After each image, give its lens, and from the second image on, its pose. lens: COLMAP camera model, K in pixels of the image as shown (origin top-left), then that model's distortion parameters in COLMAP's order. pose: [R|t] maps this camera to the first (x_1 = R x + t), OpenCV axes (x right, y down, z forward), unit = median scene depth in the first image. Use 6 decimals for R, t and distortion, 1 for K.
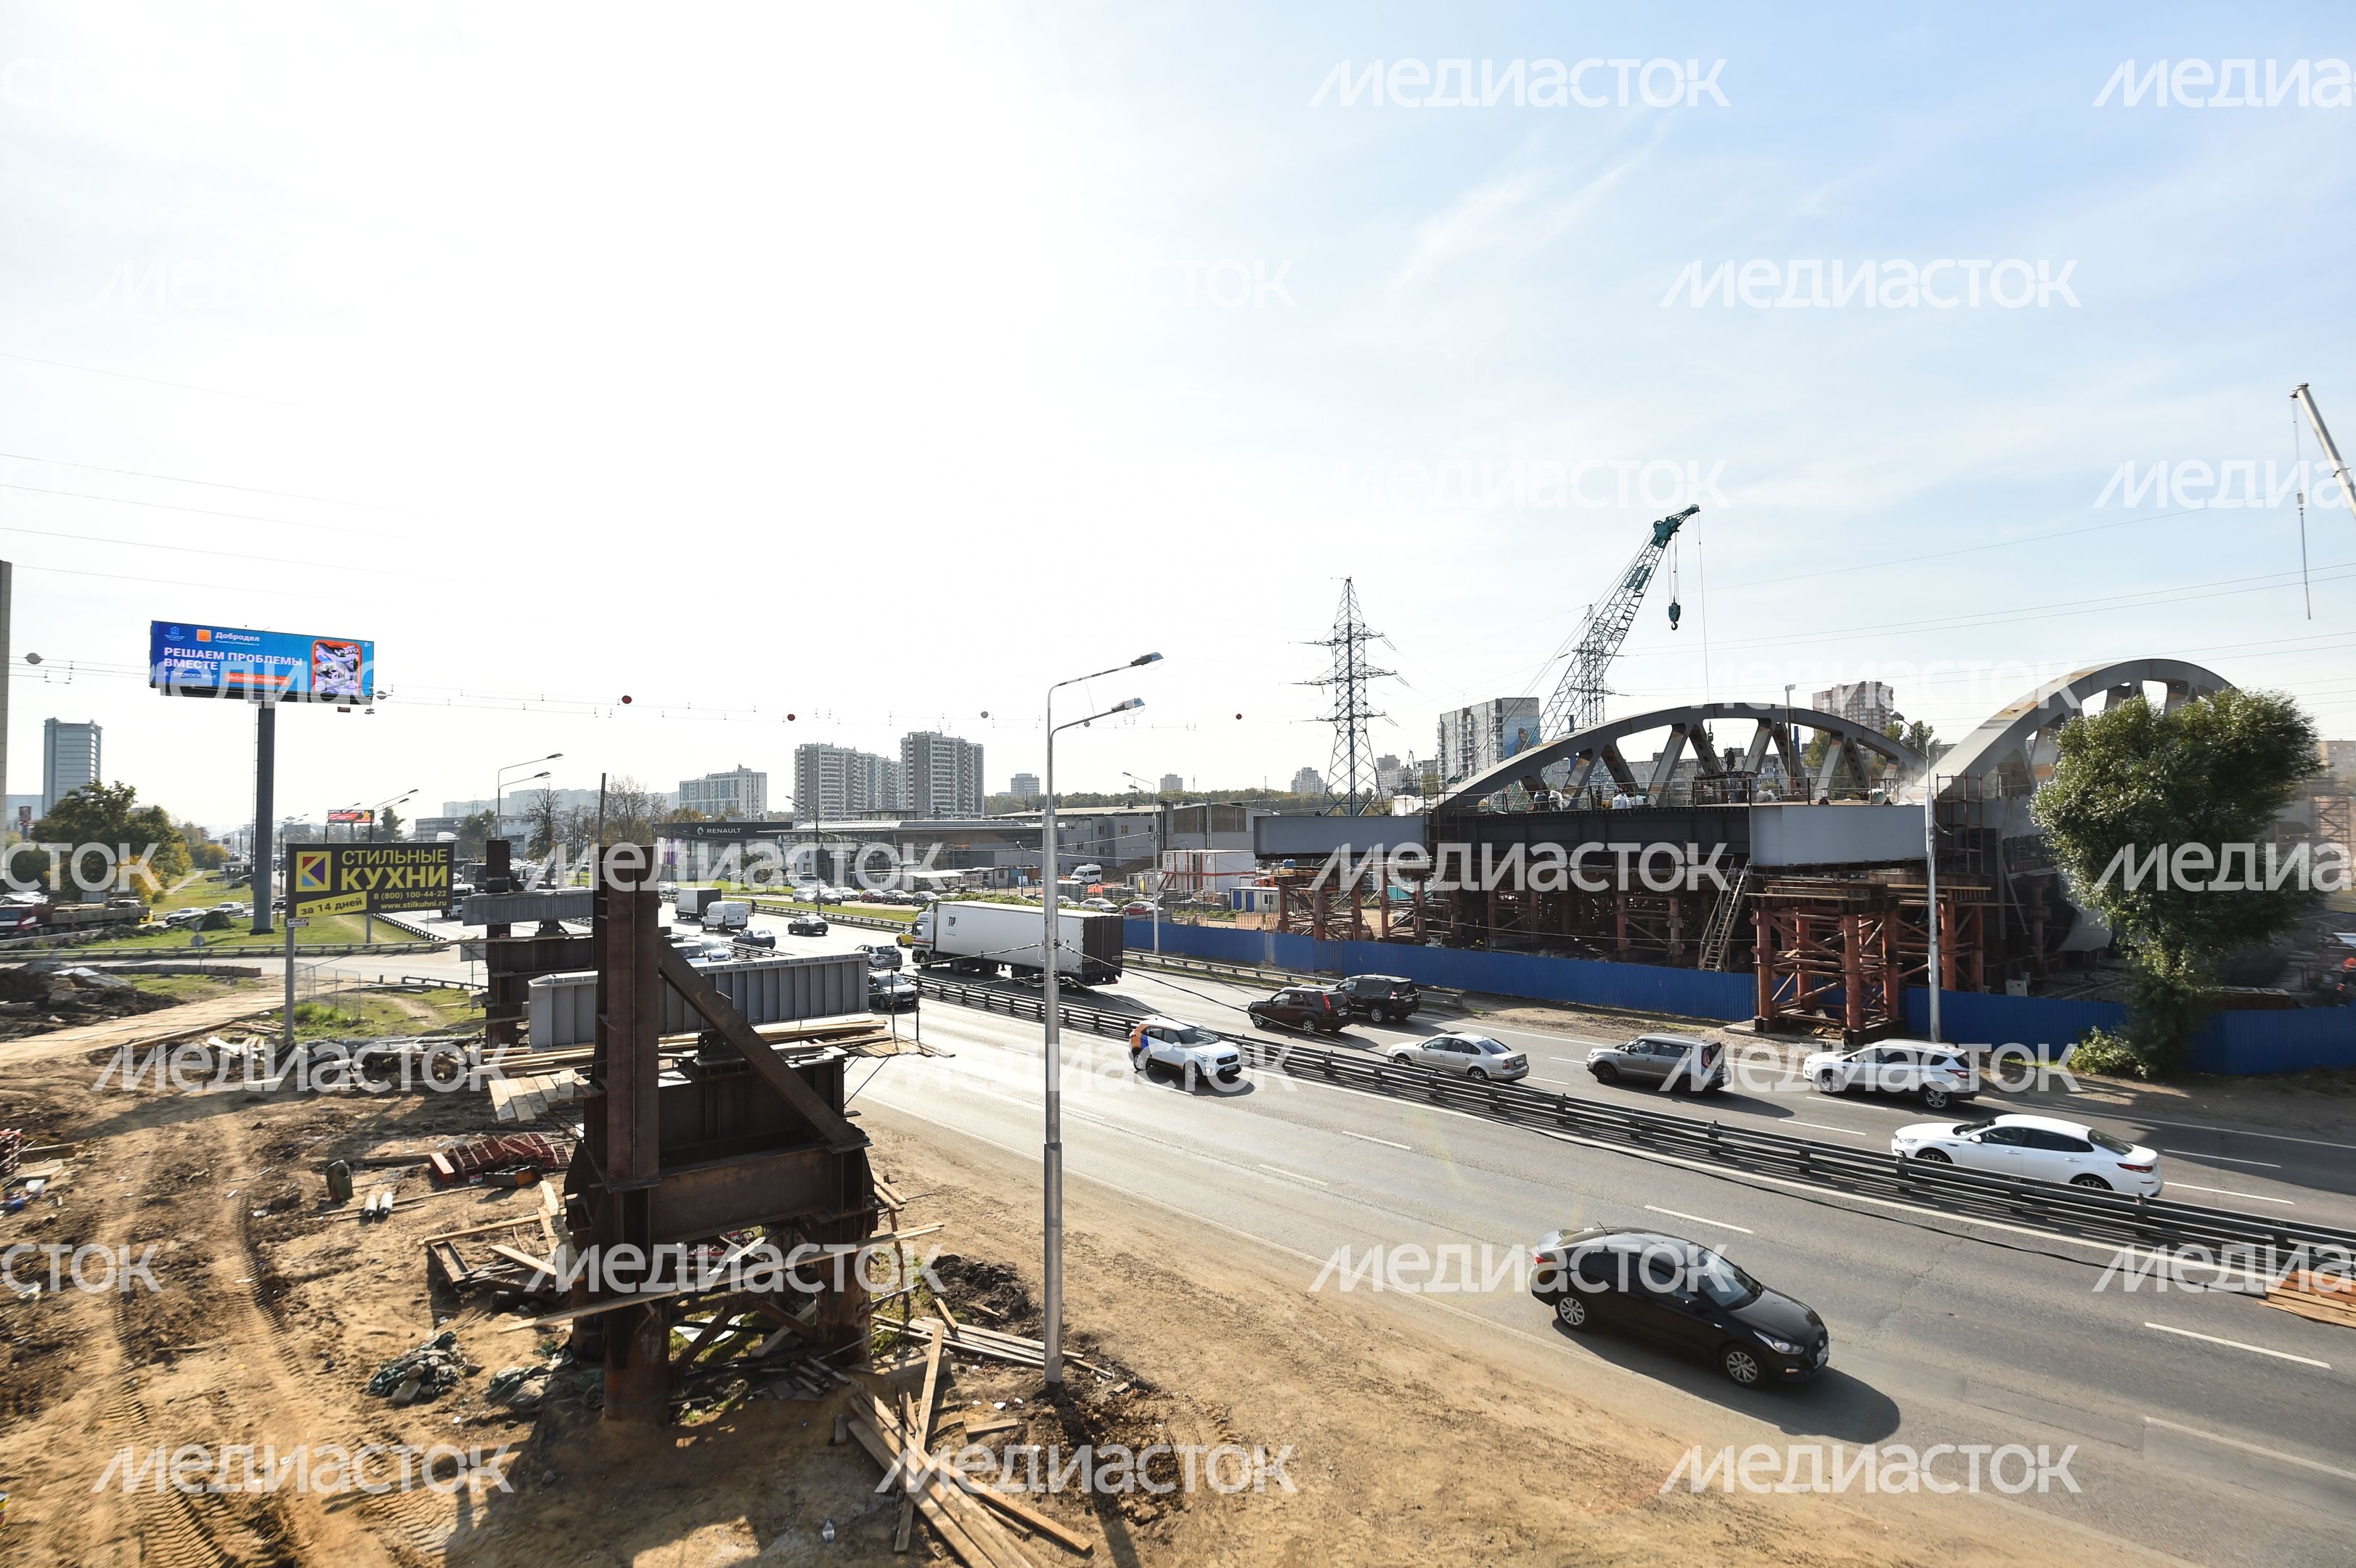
lens RADIAL K [[1114.8, 0, 1167.2], [0, 1114.8, 786.1], [0, 0, 1]] dist [-0.002820, 0.000323]
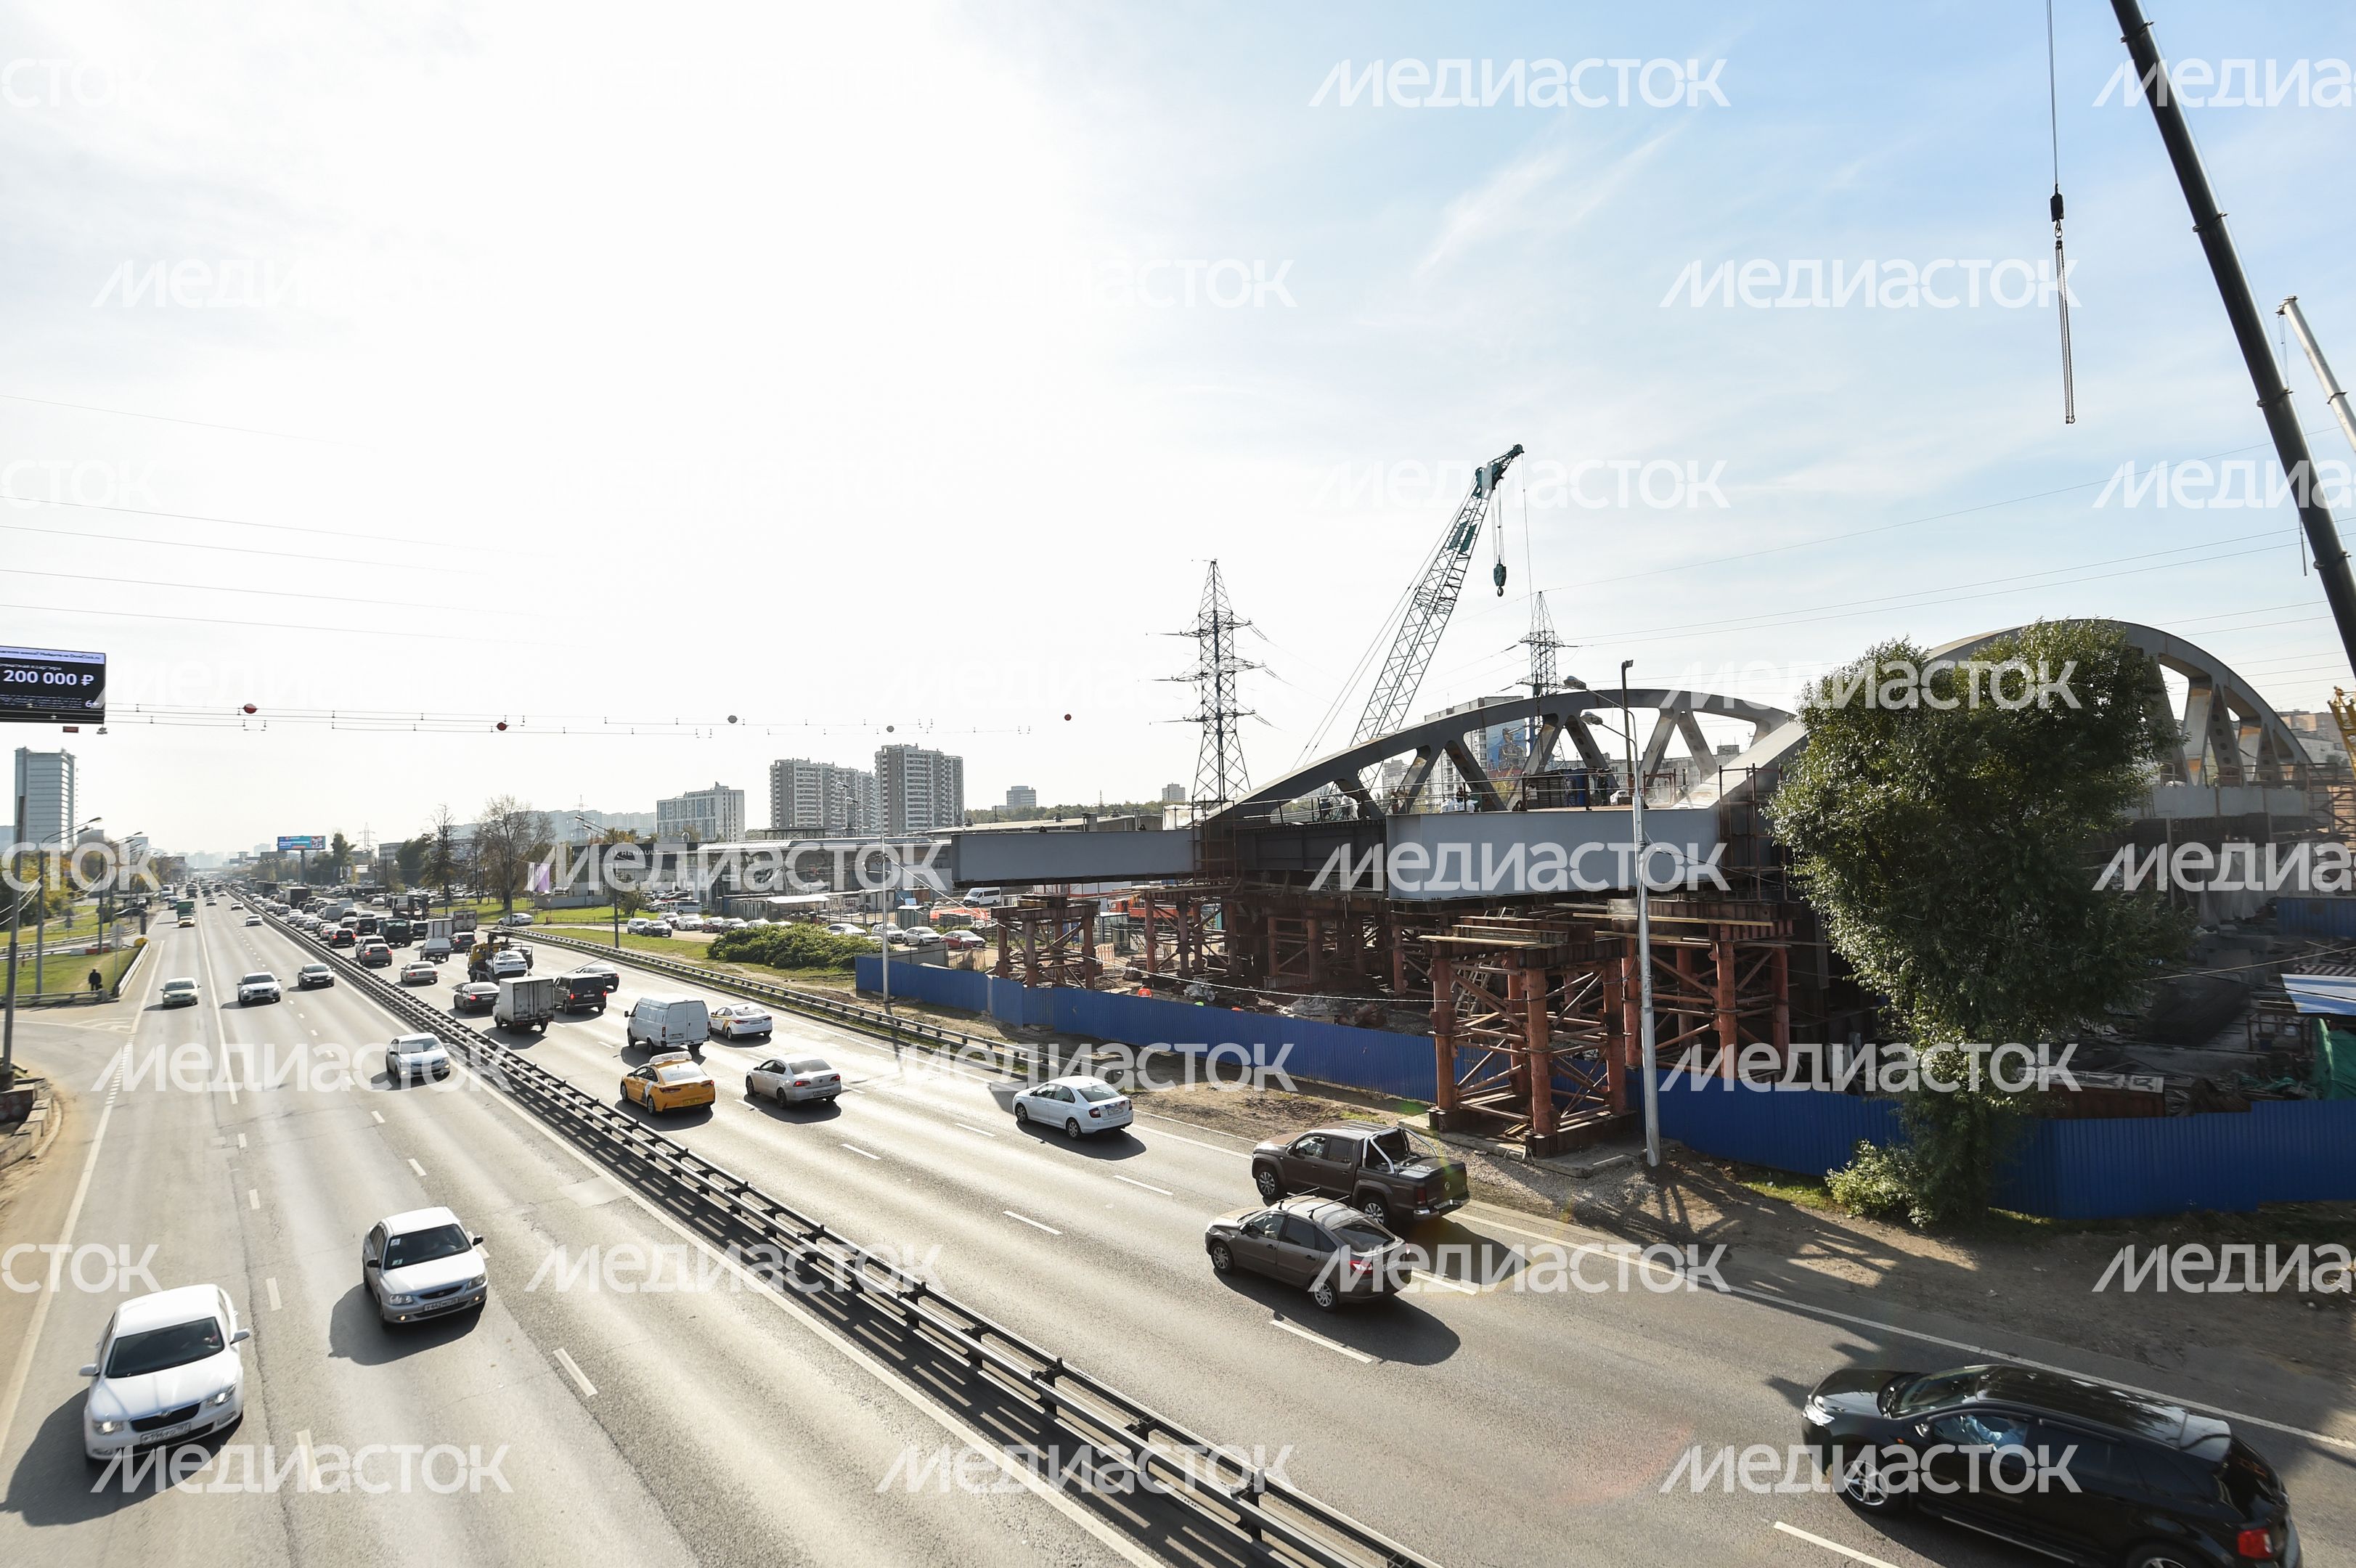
lens RADIAL K [[1114.8, 0, 1167.2], [0, 1114.8, 786.1], [0, 0, 1]] dist [-0.002820, 0.000323]
pose [[0.999193, -0.019673, -0.035007, 0.277304], [0.019375, 0.999773, -0.008834, 0.001881], [0.035172, 0.008148, 0.999348, 0.199968]]
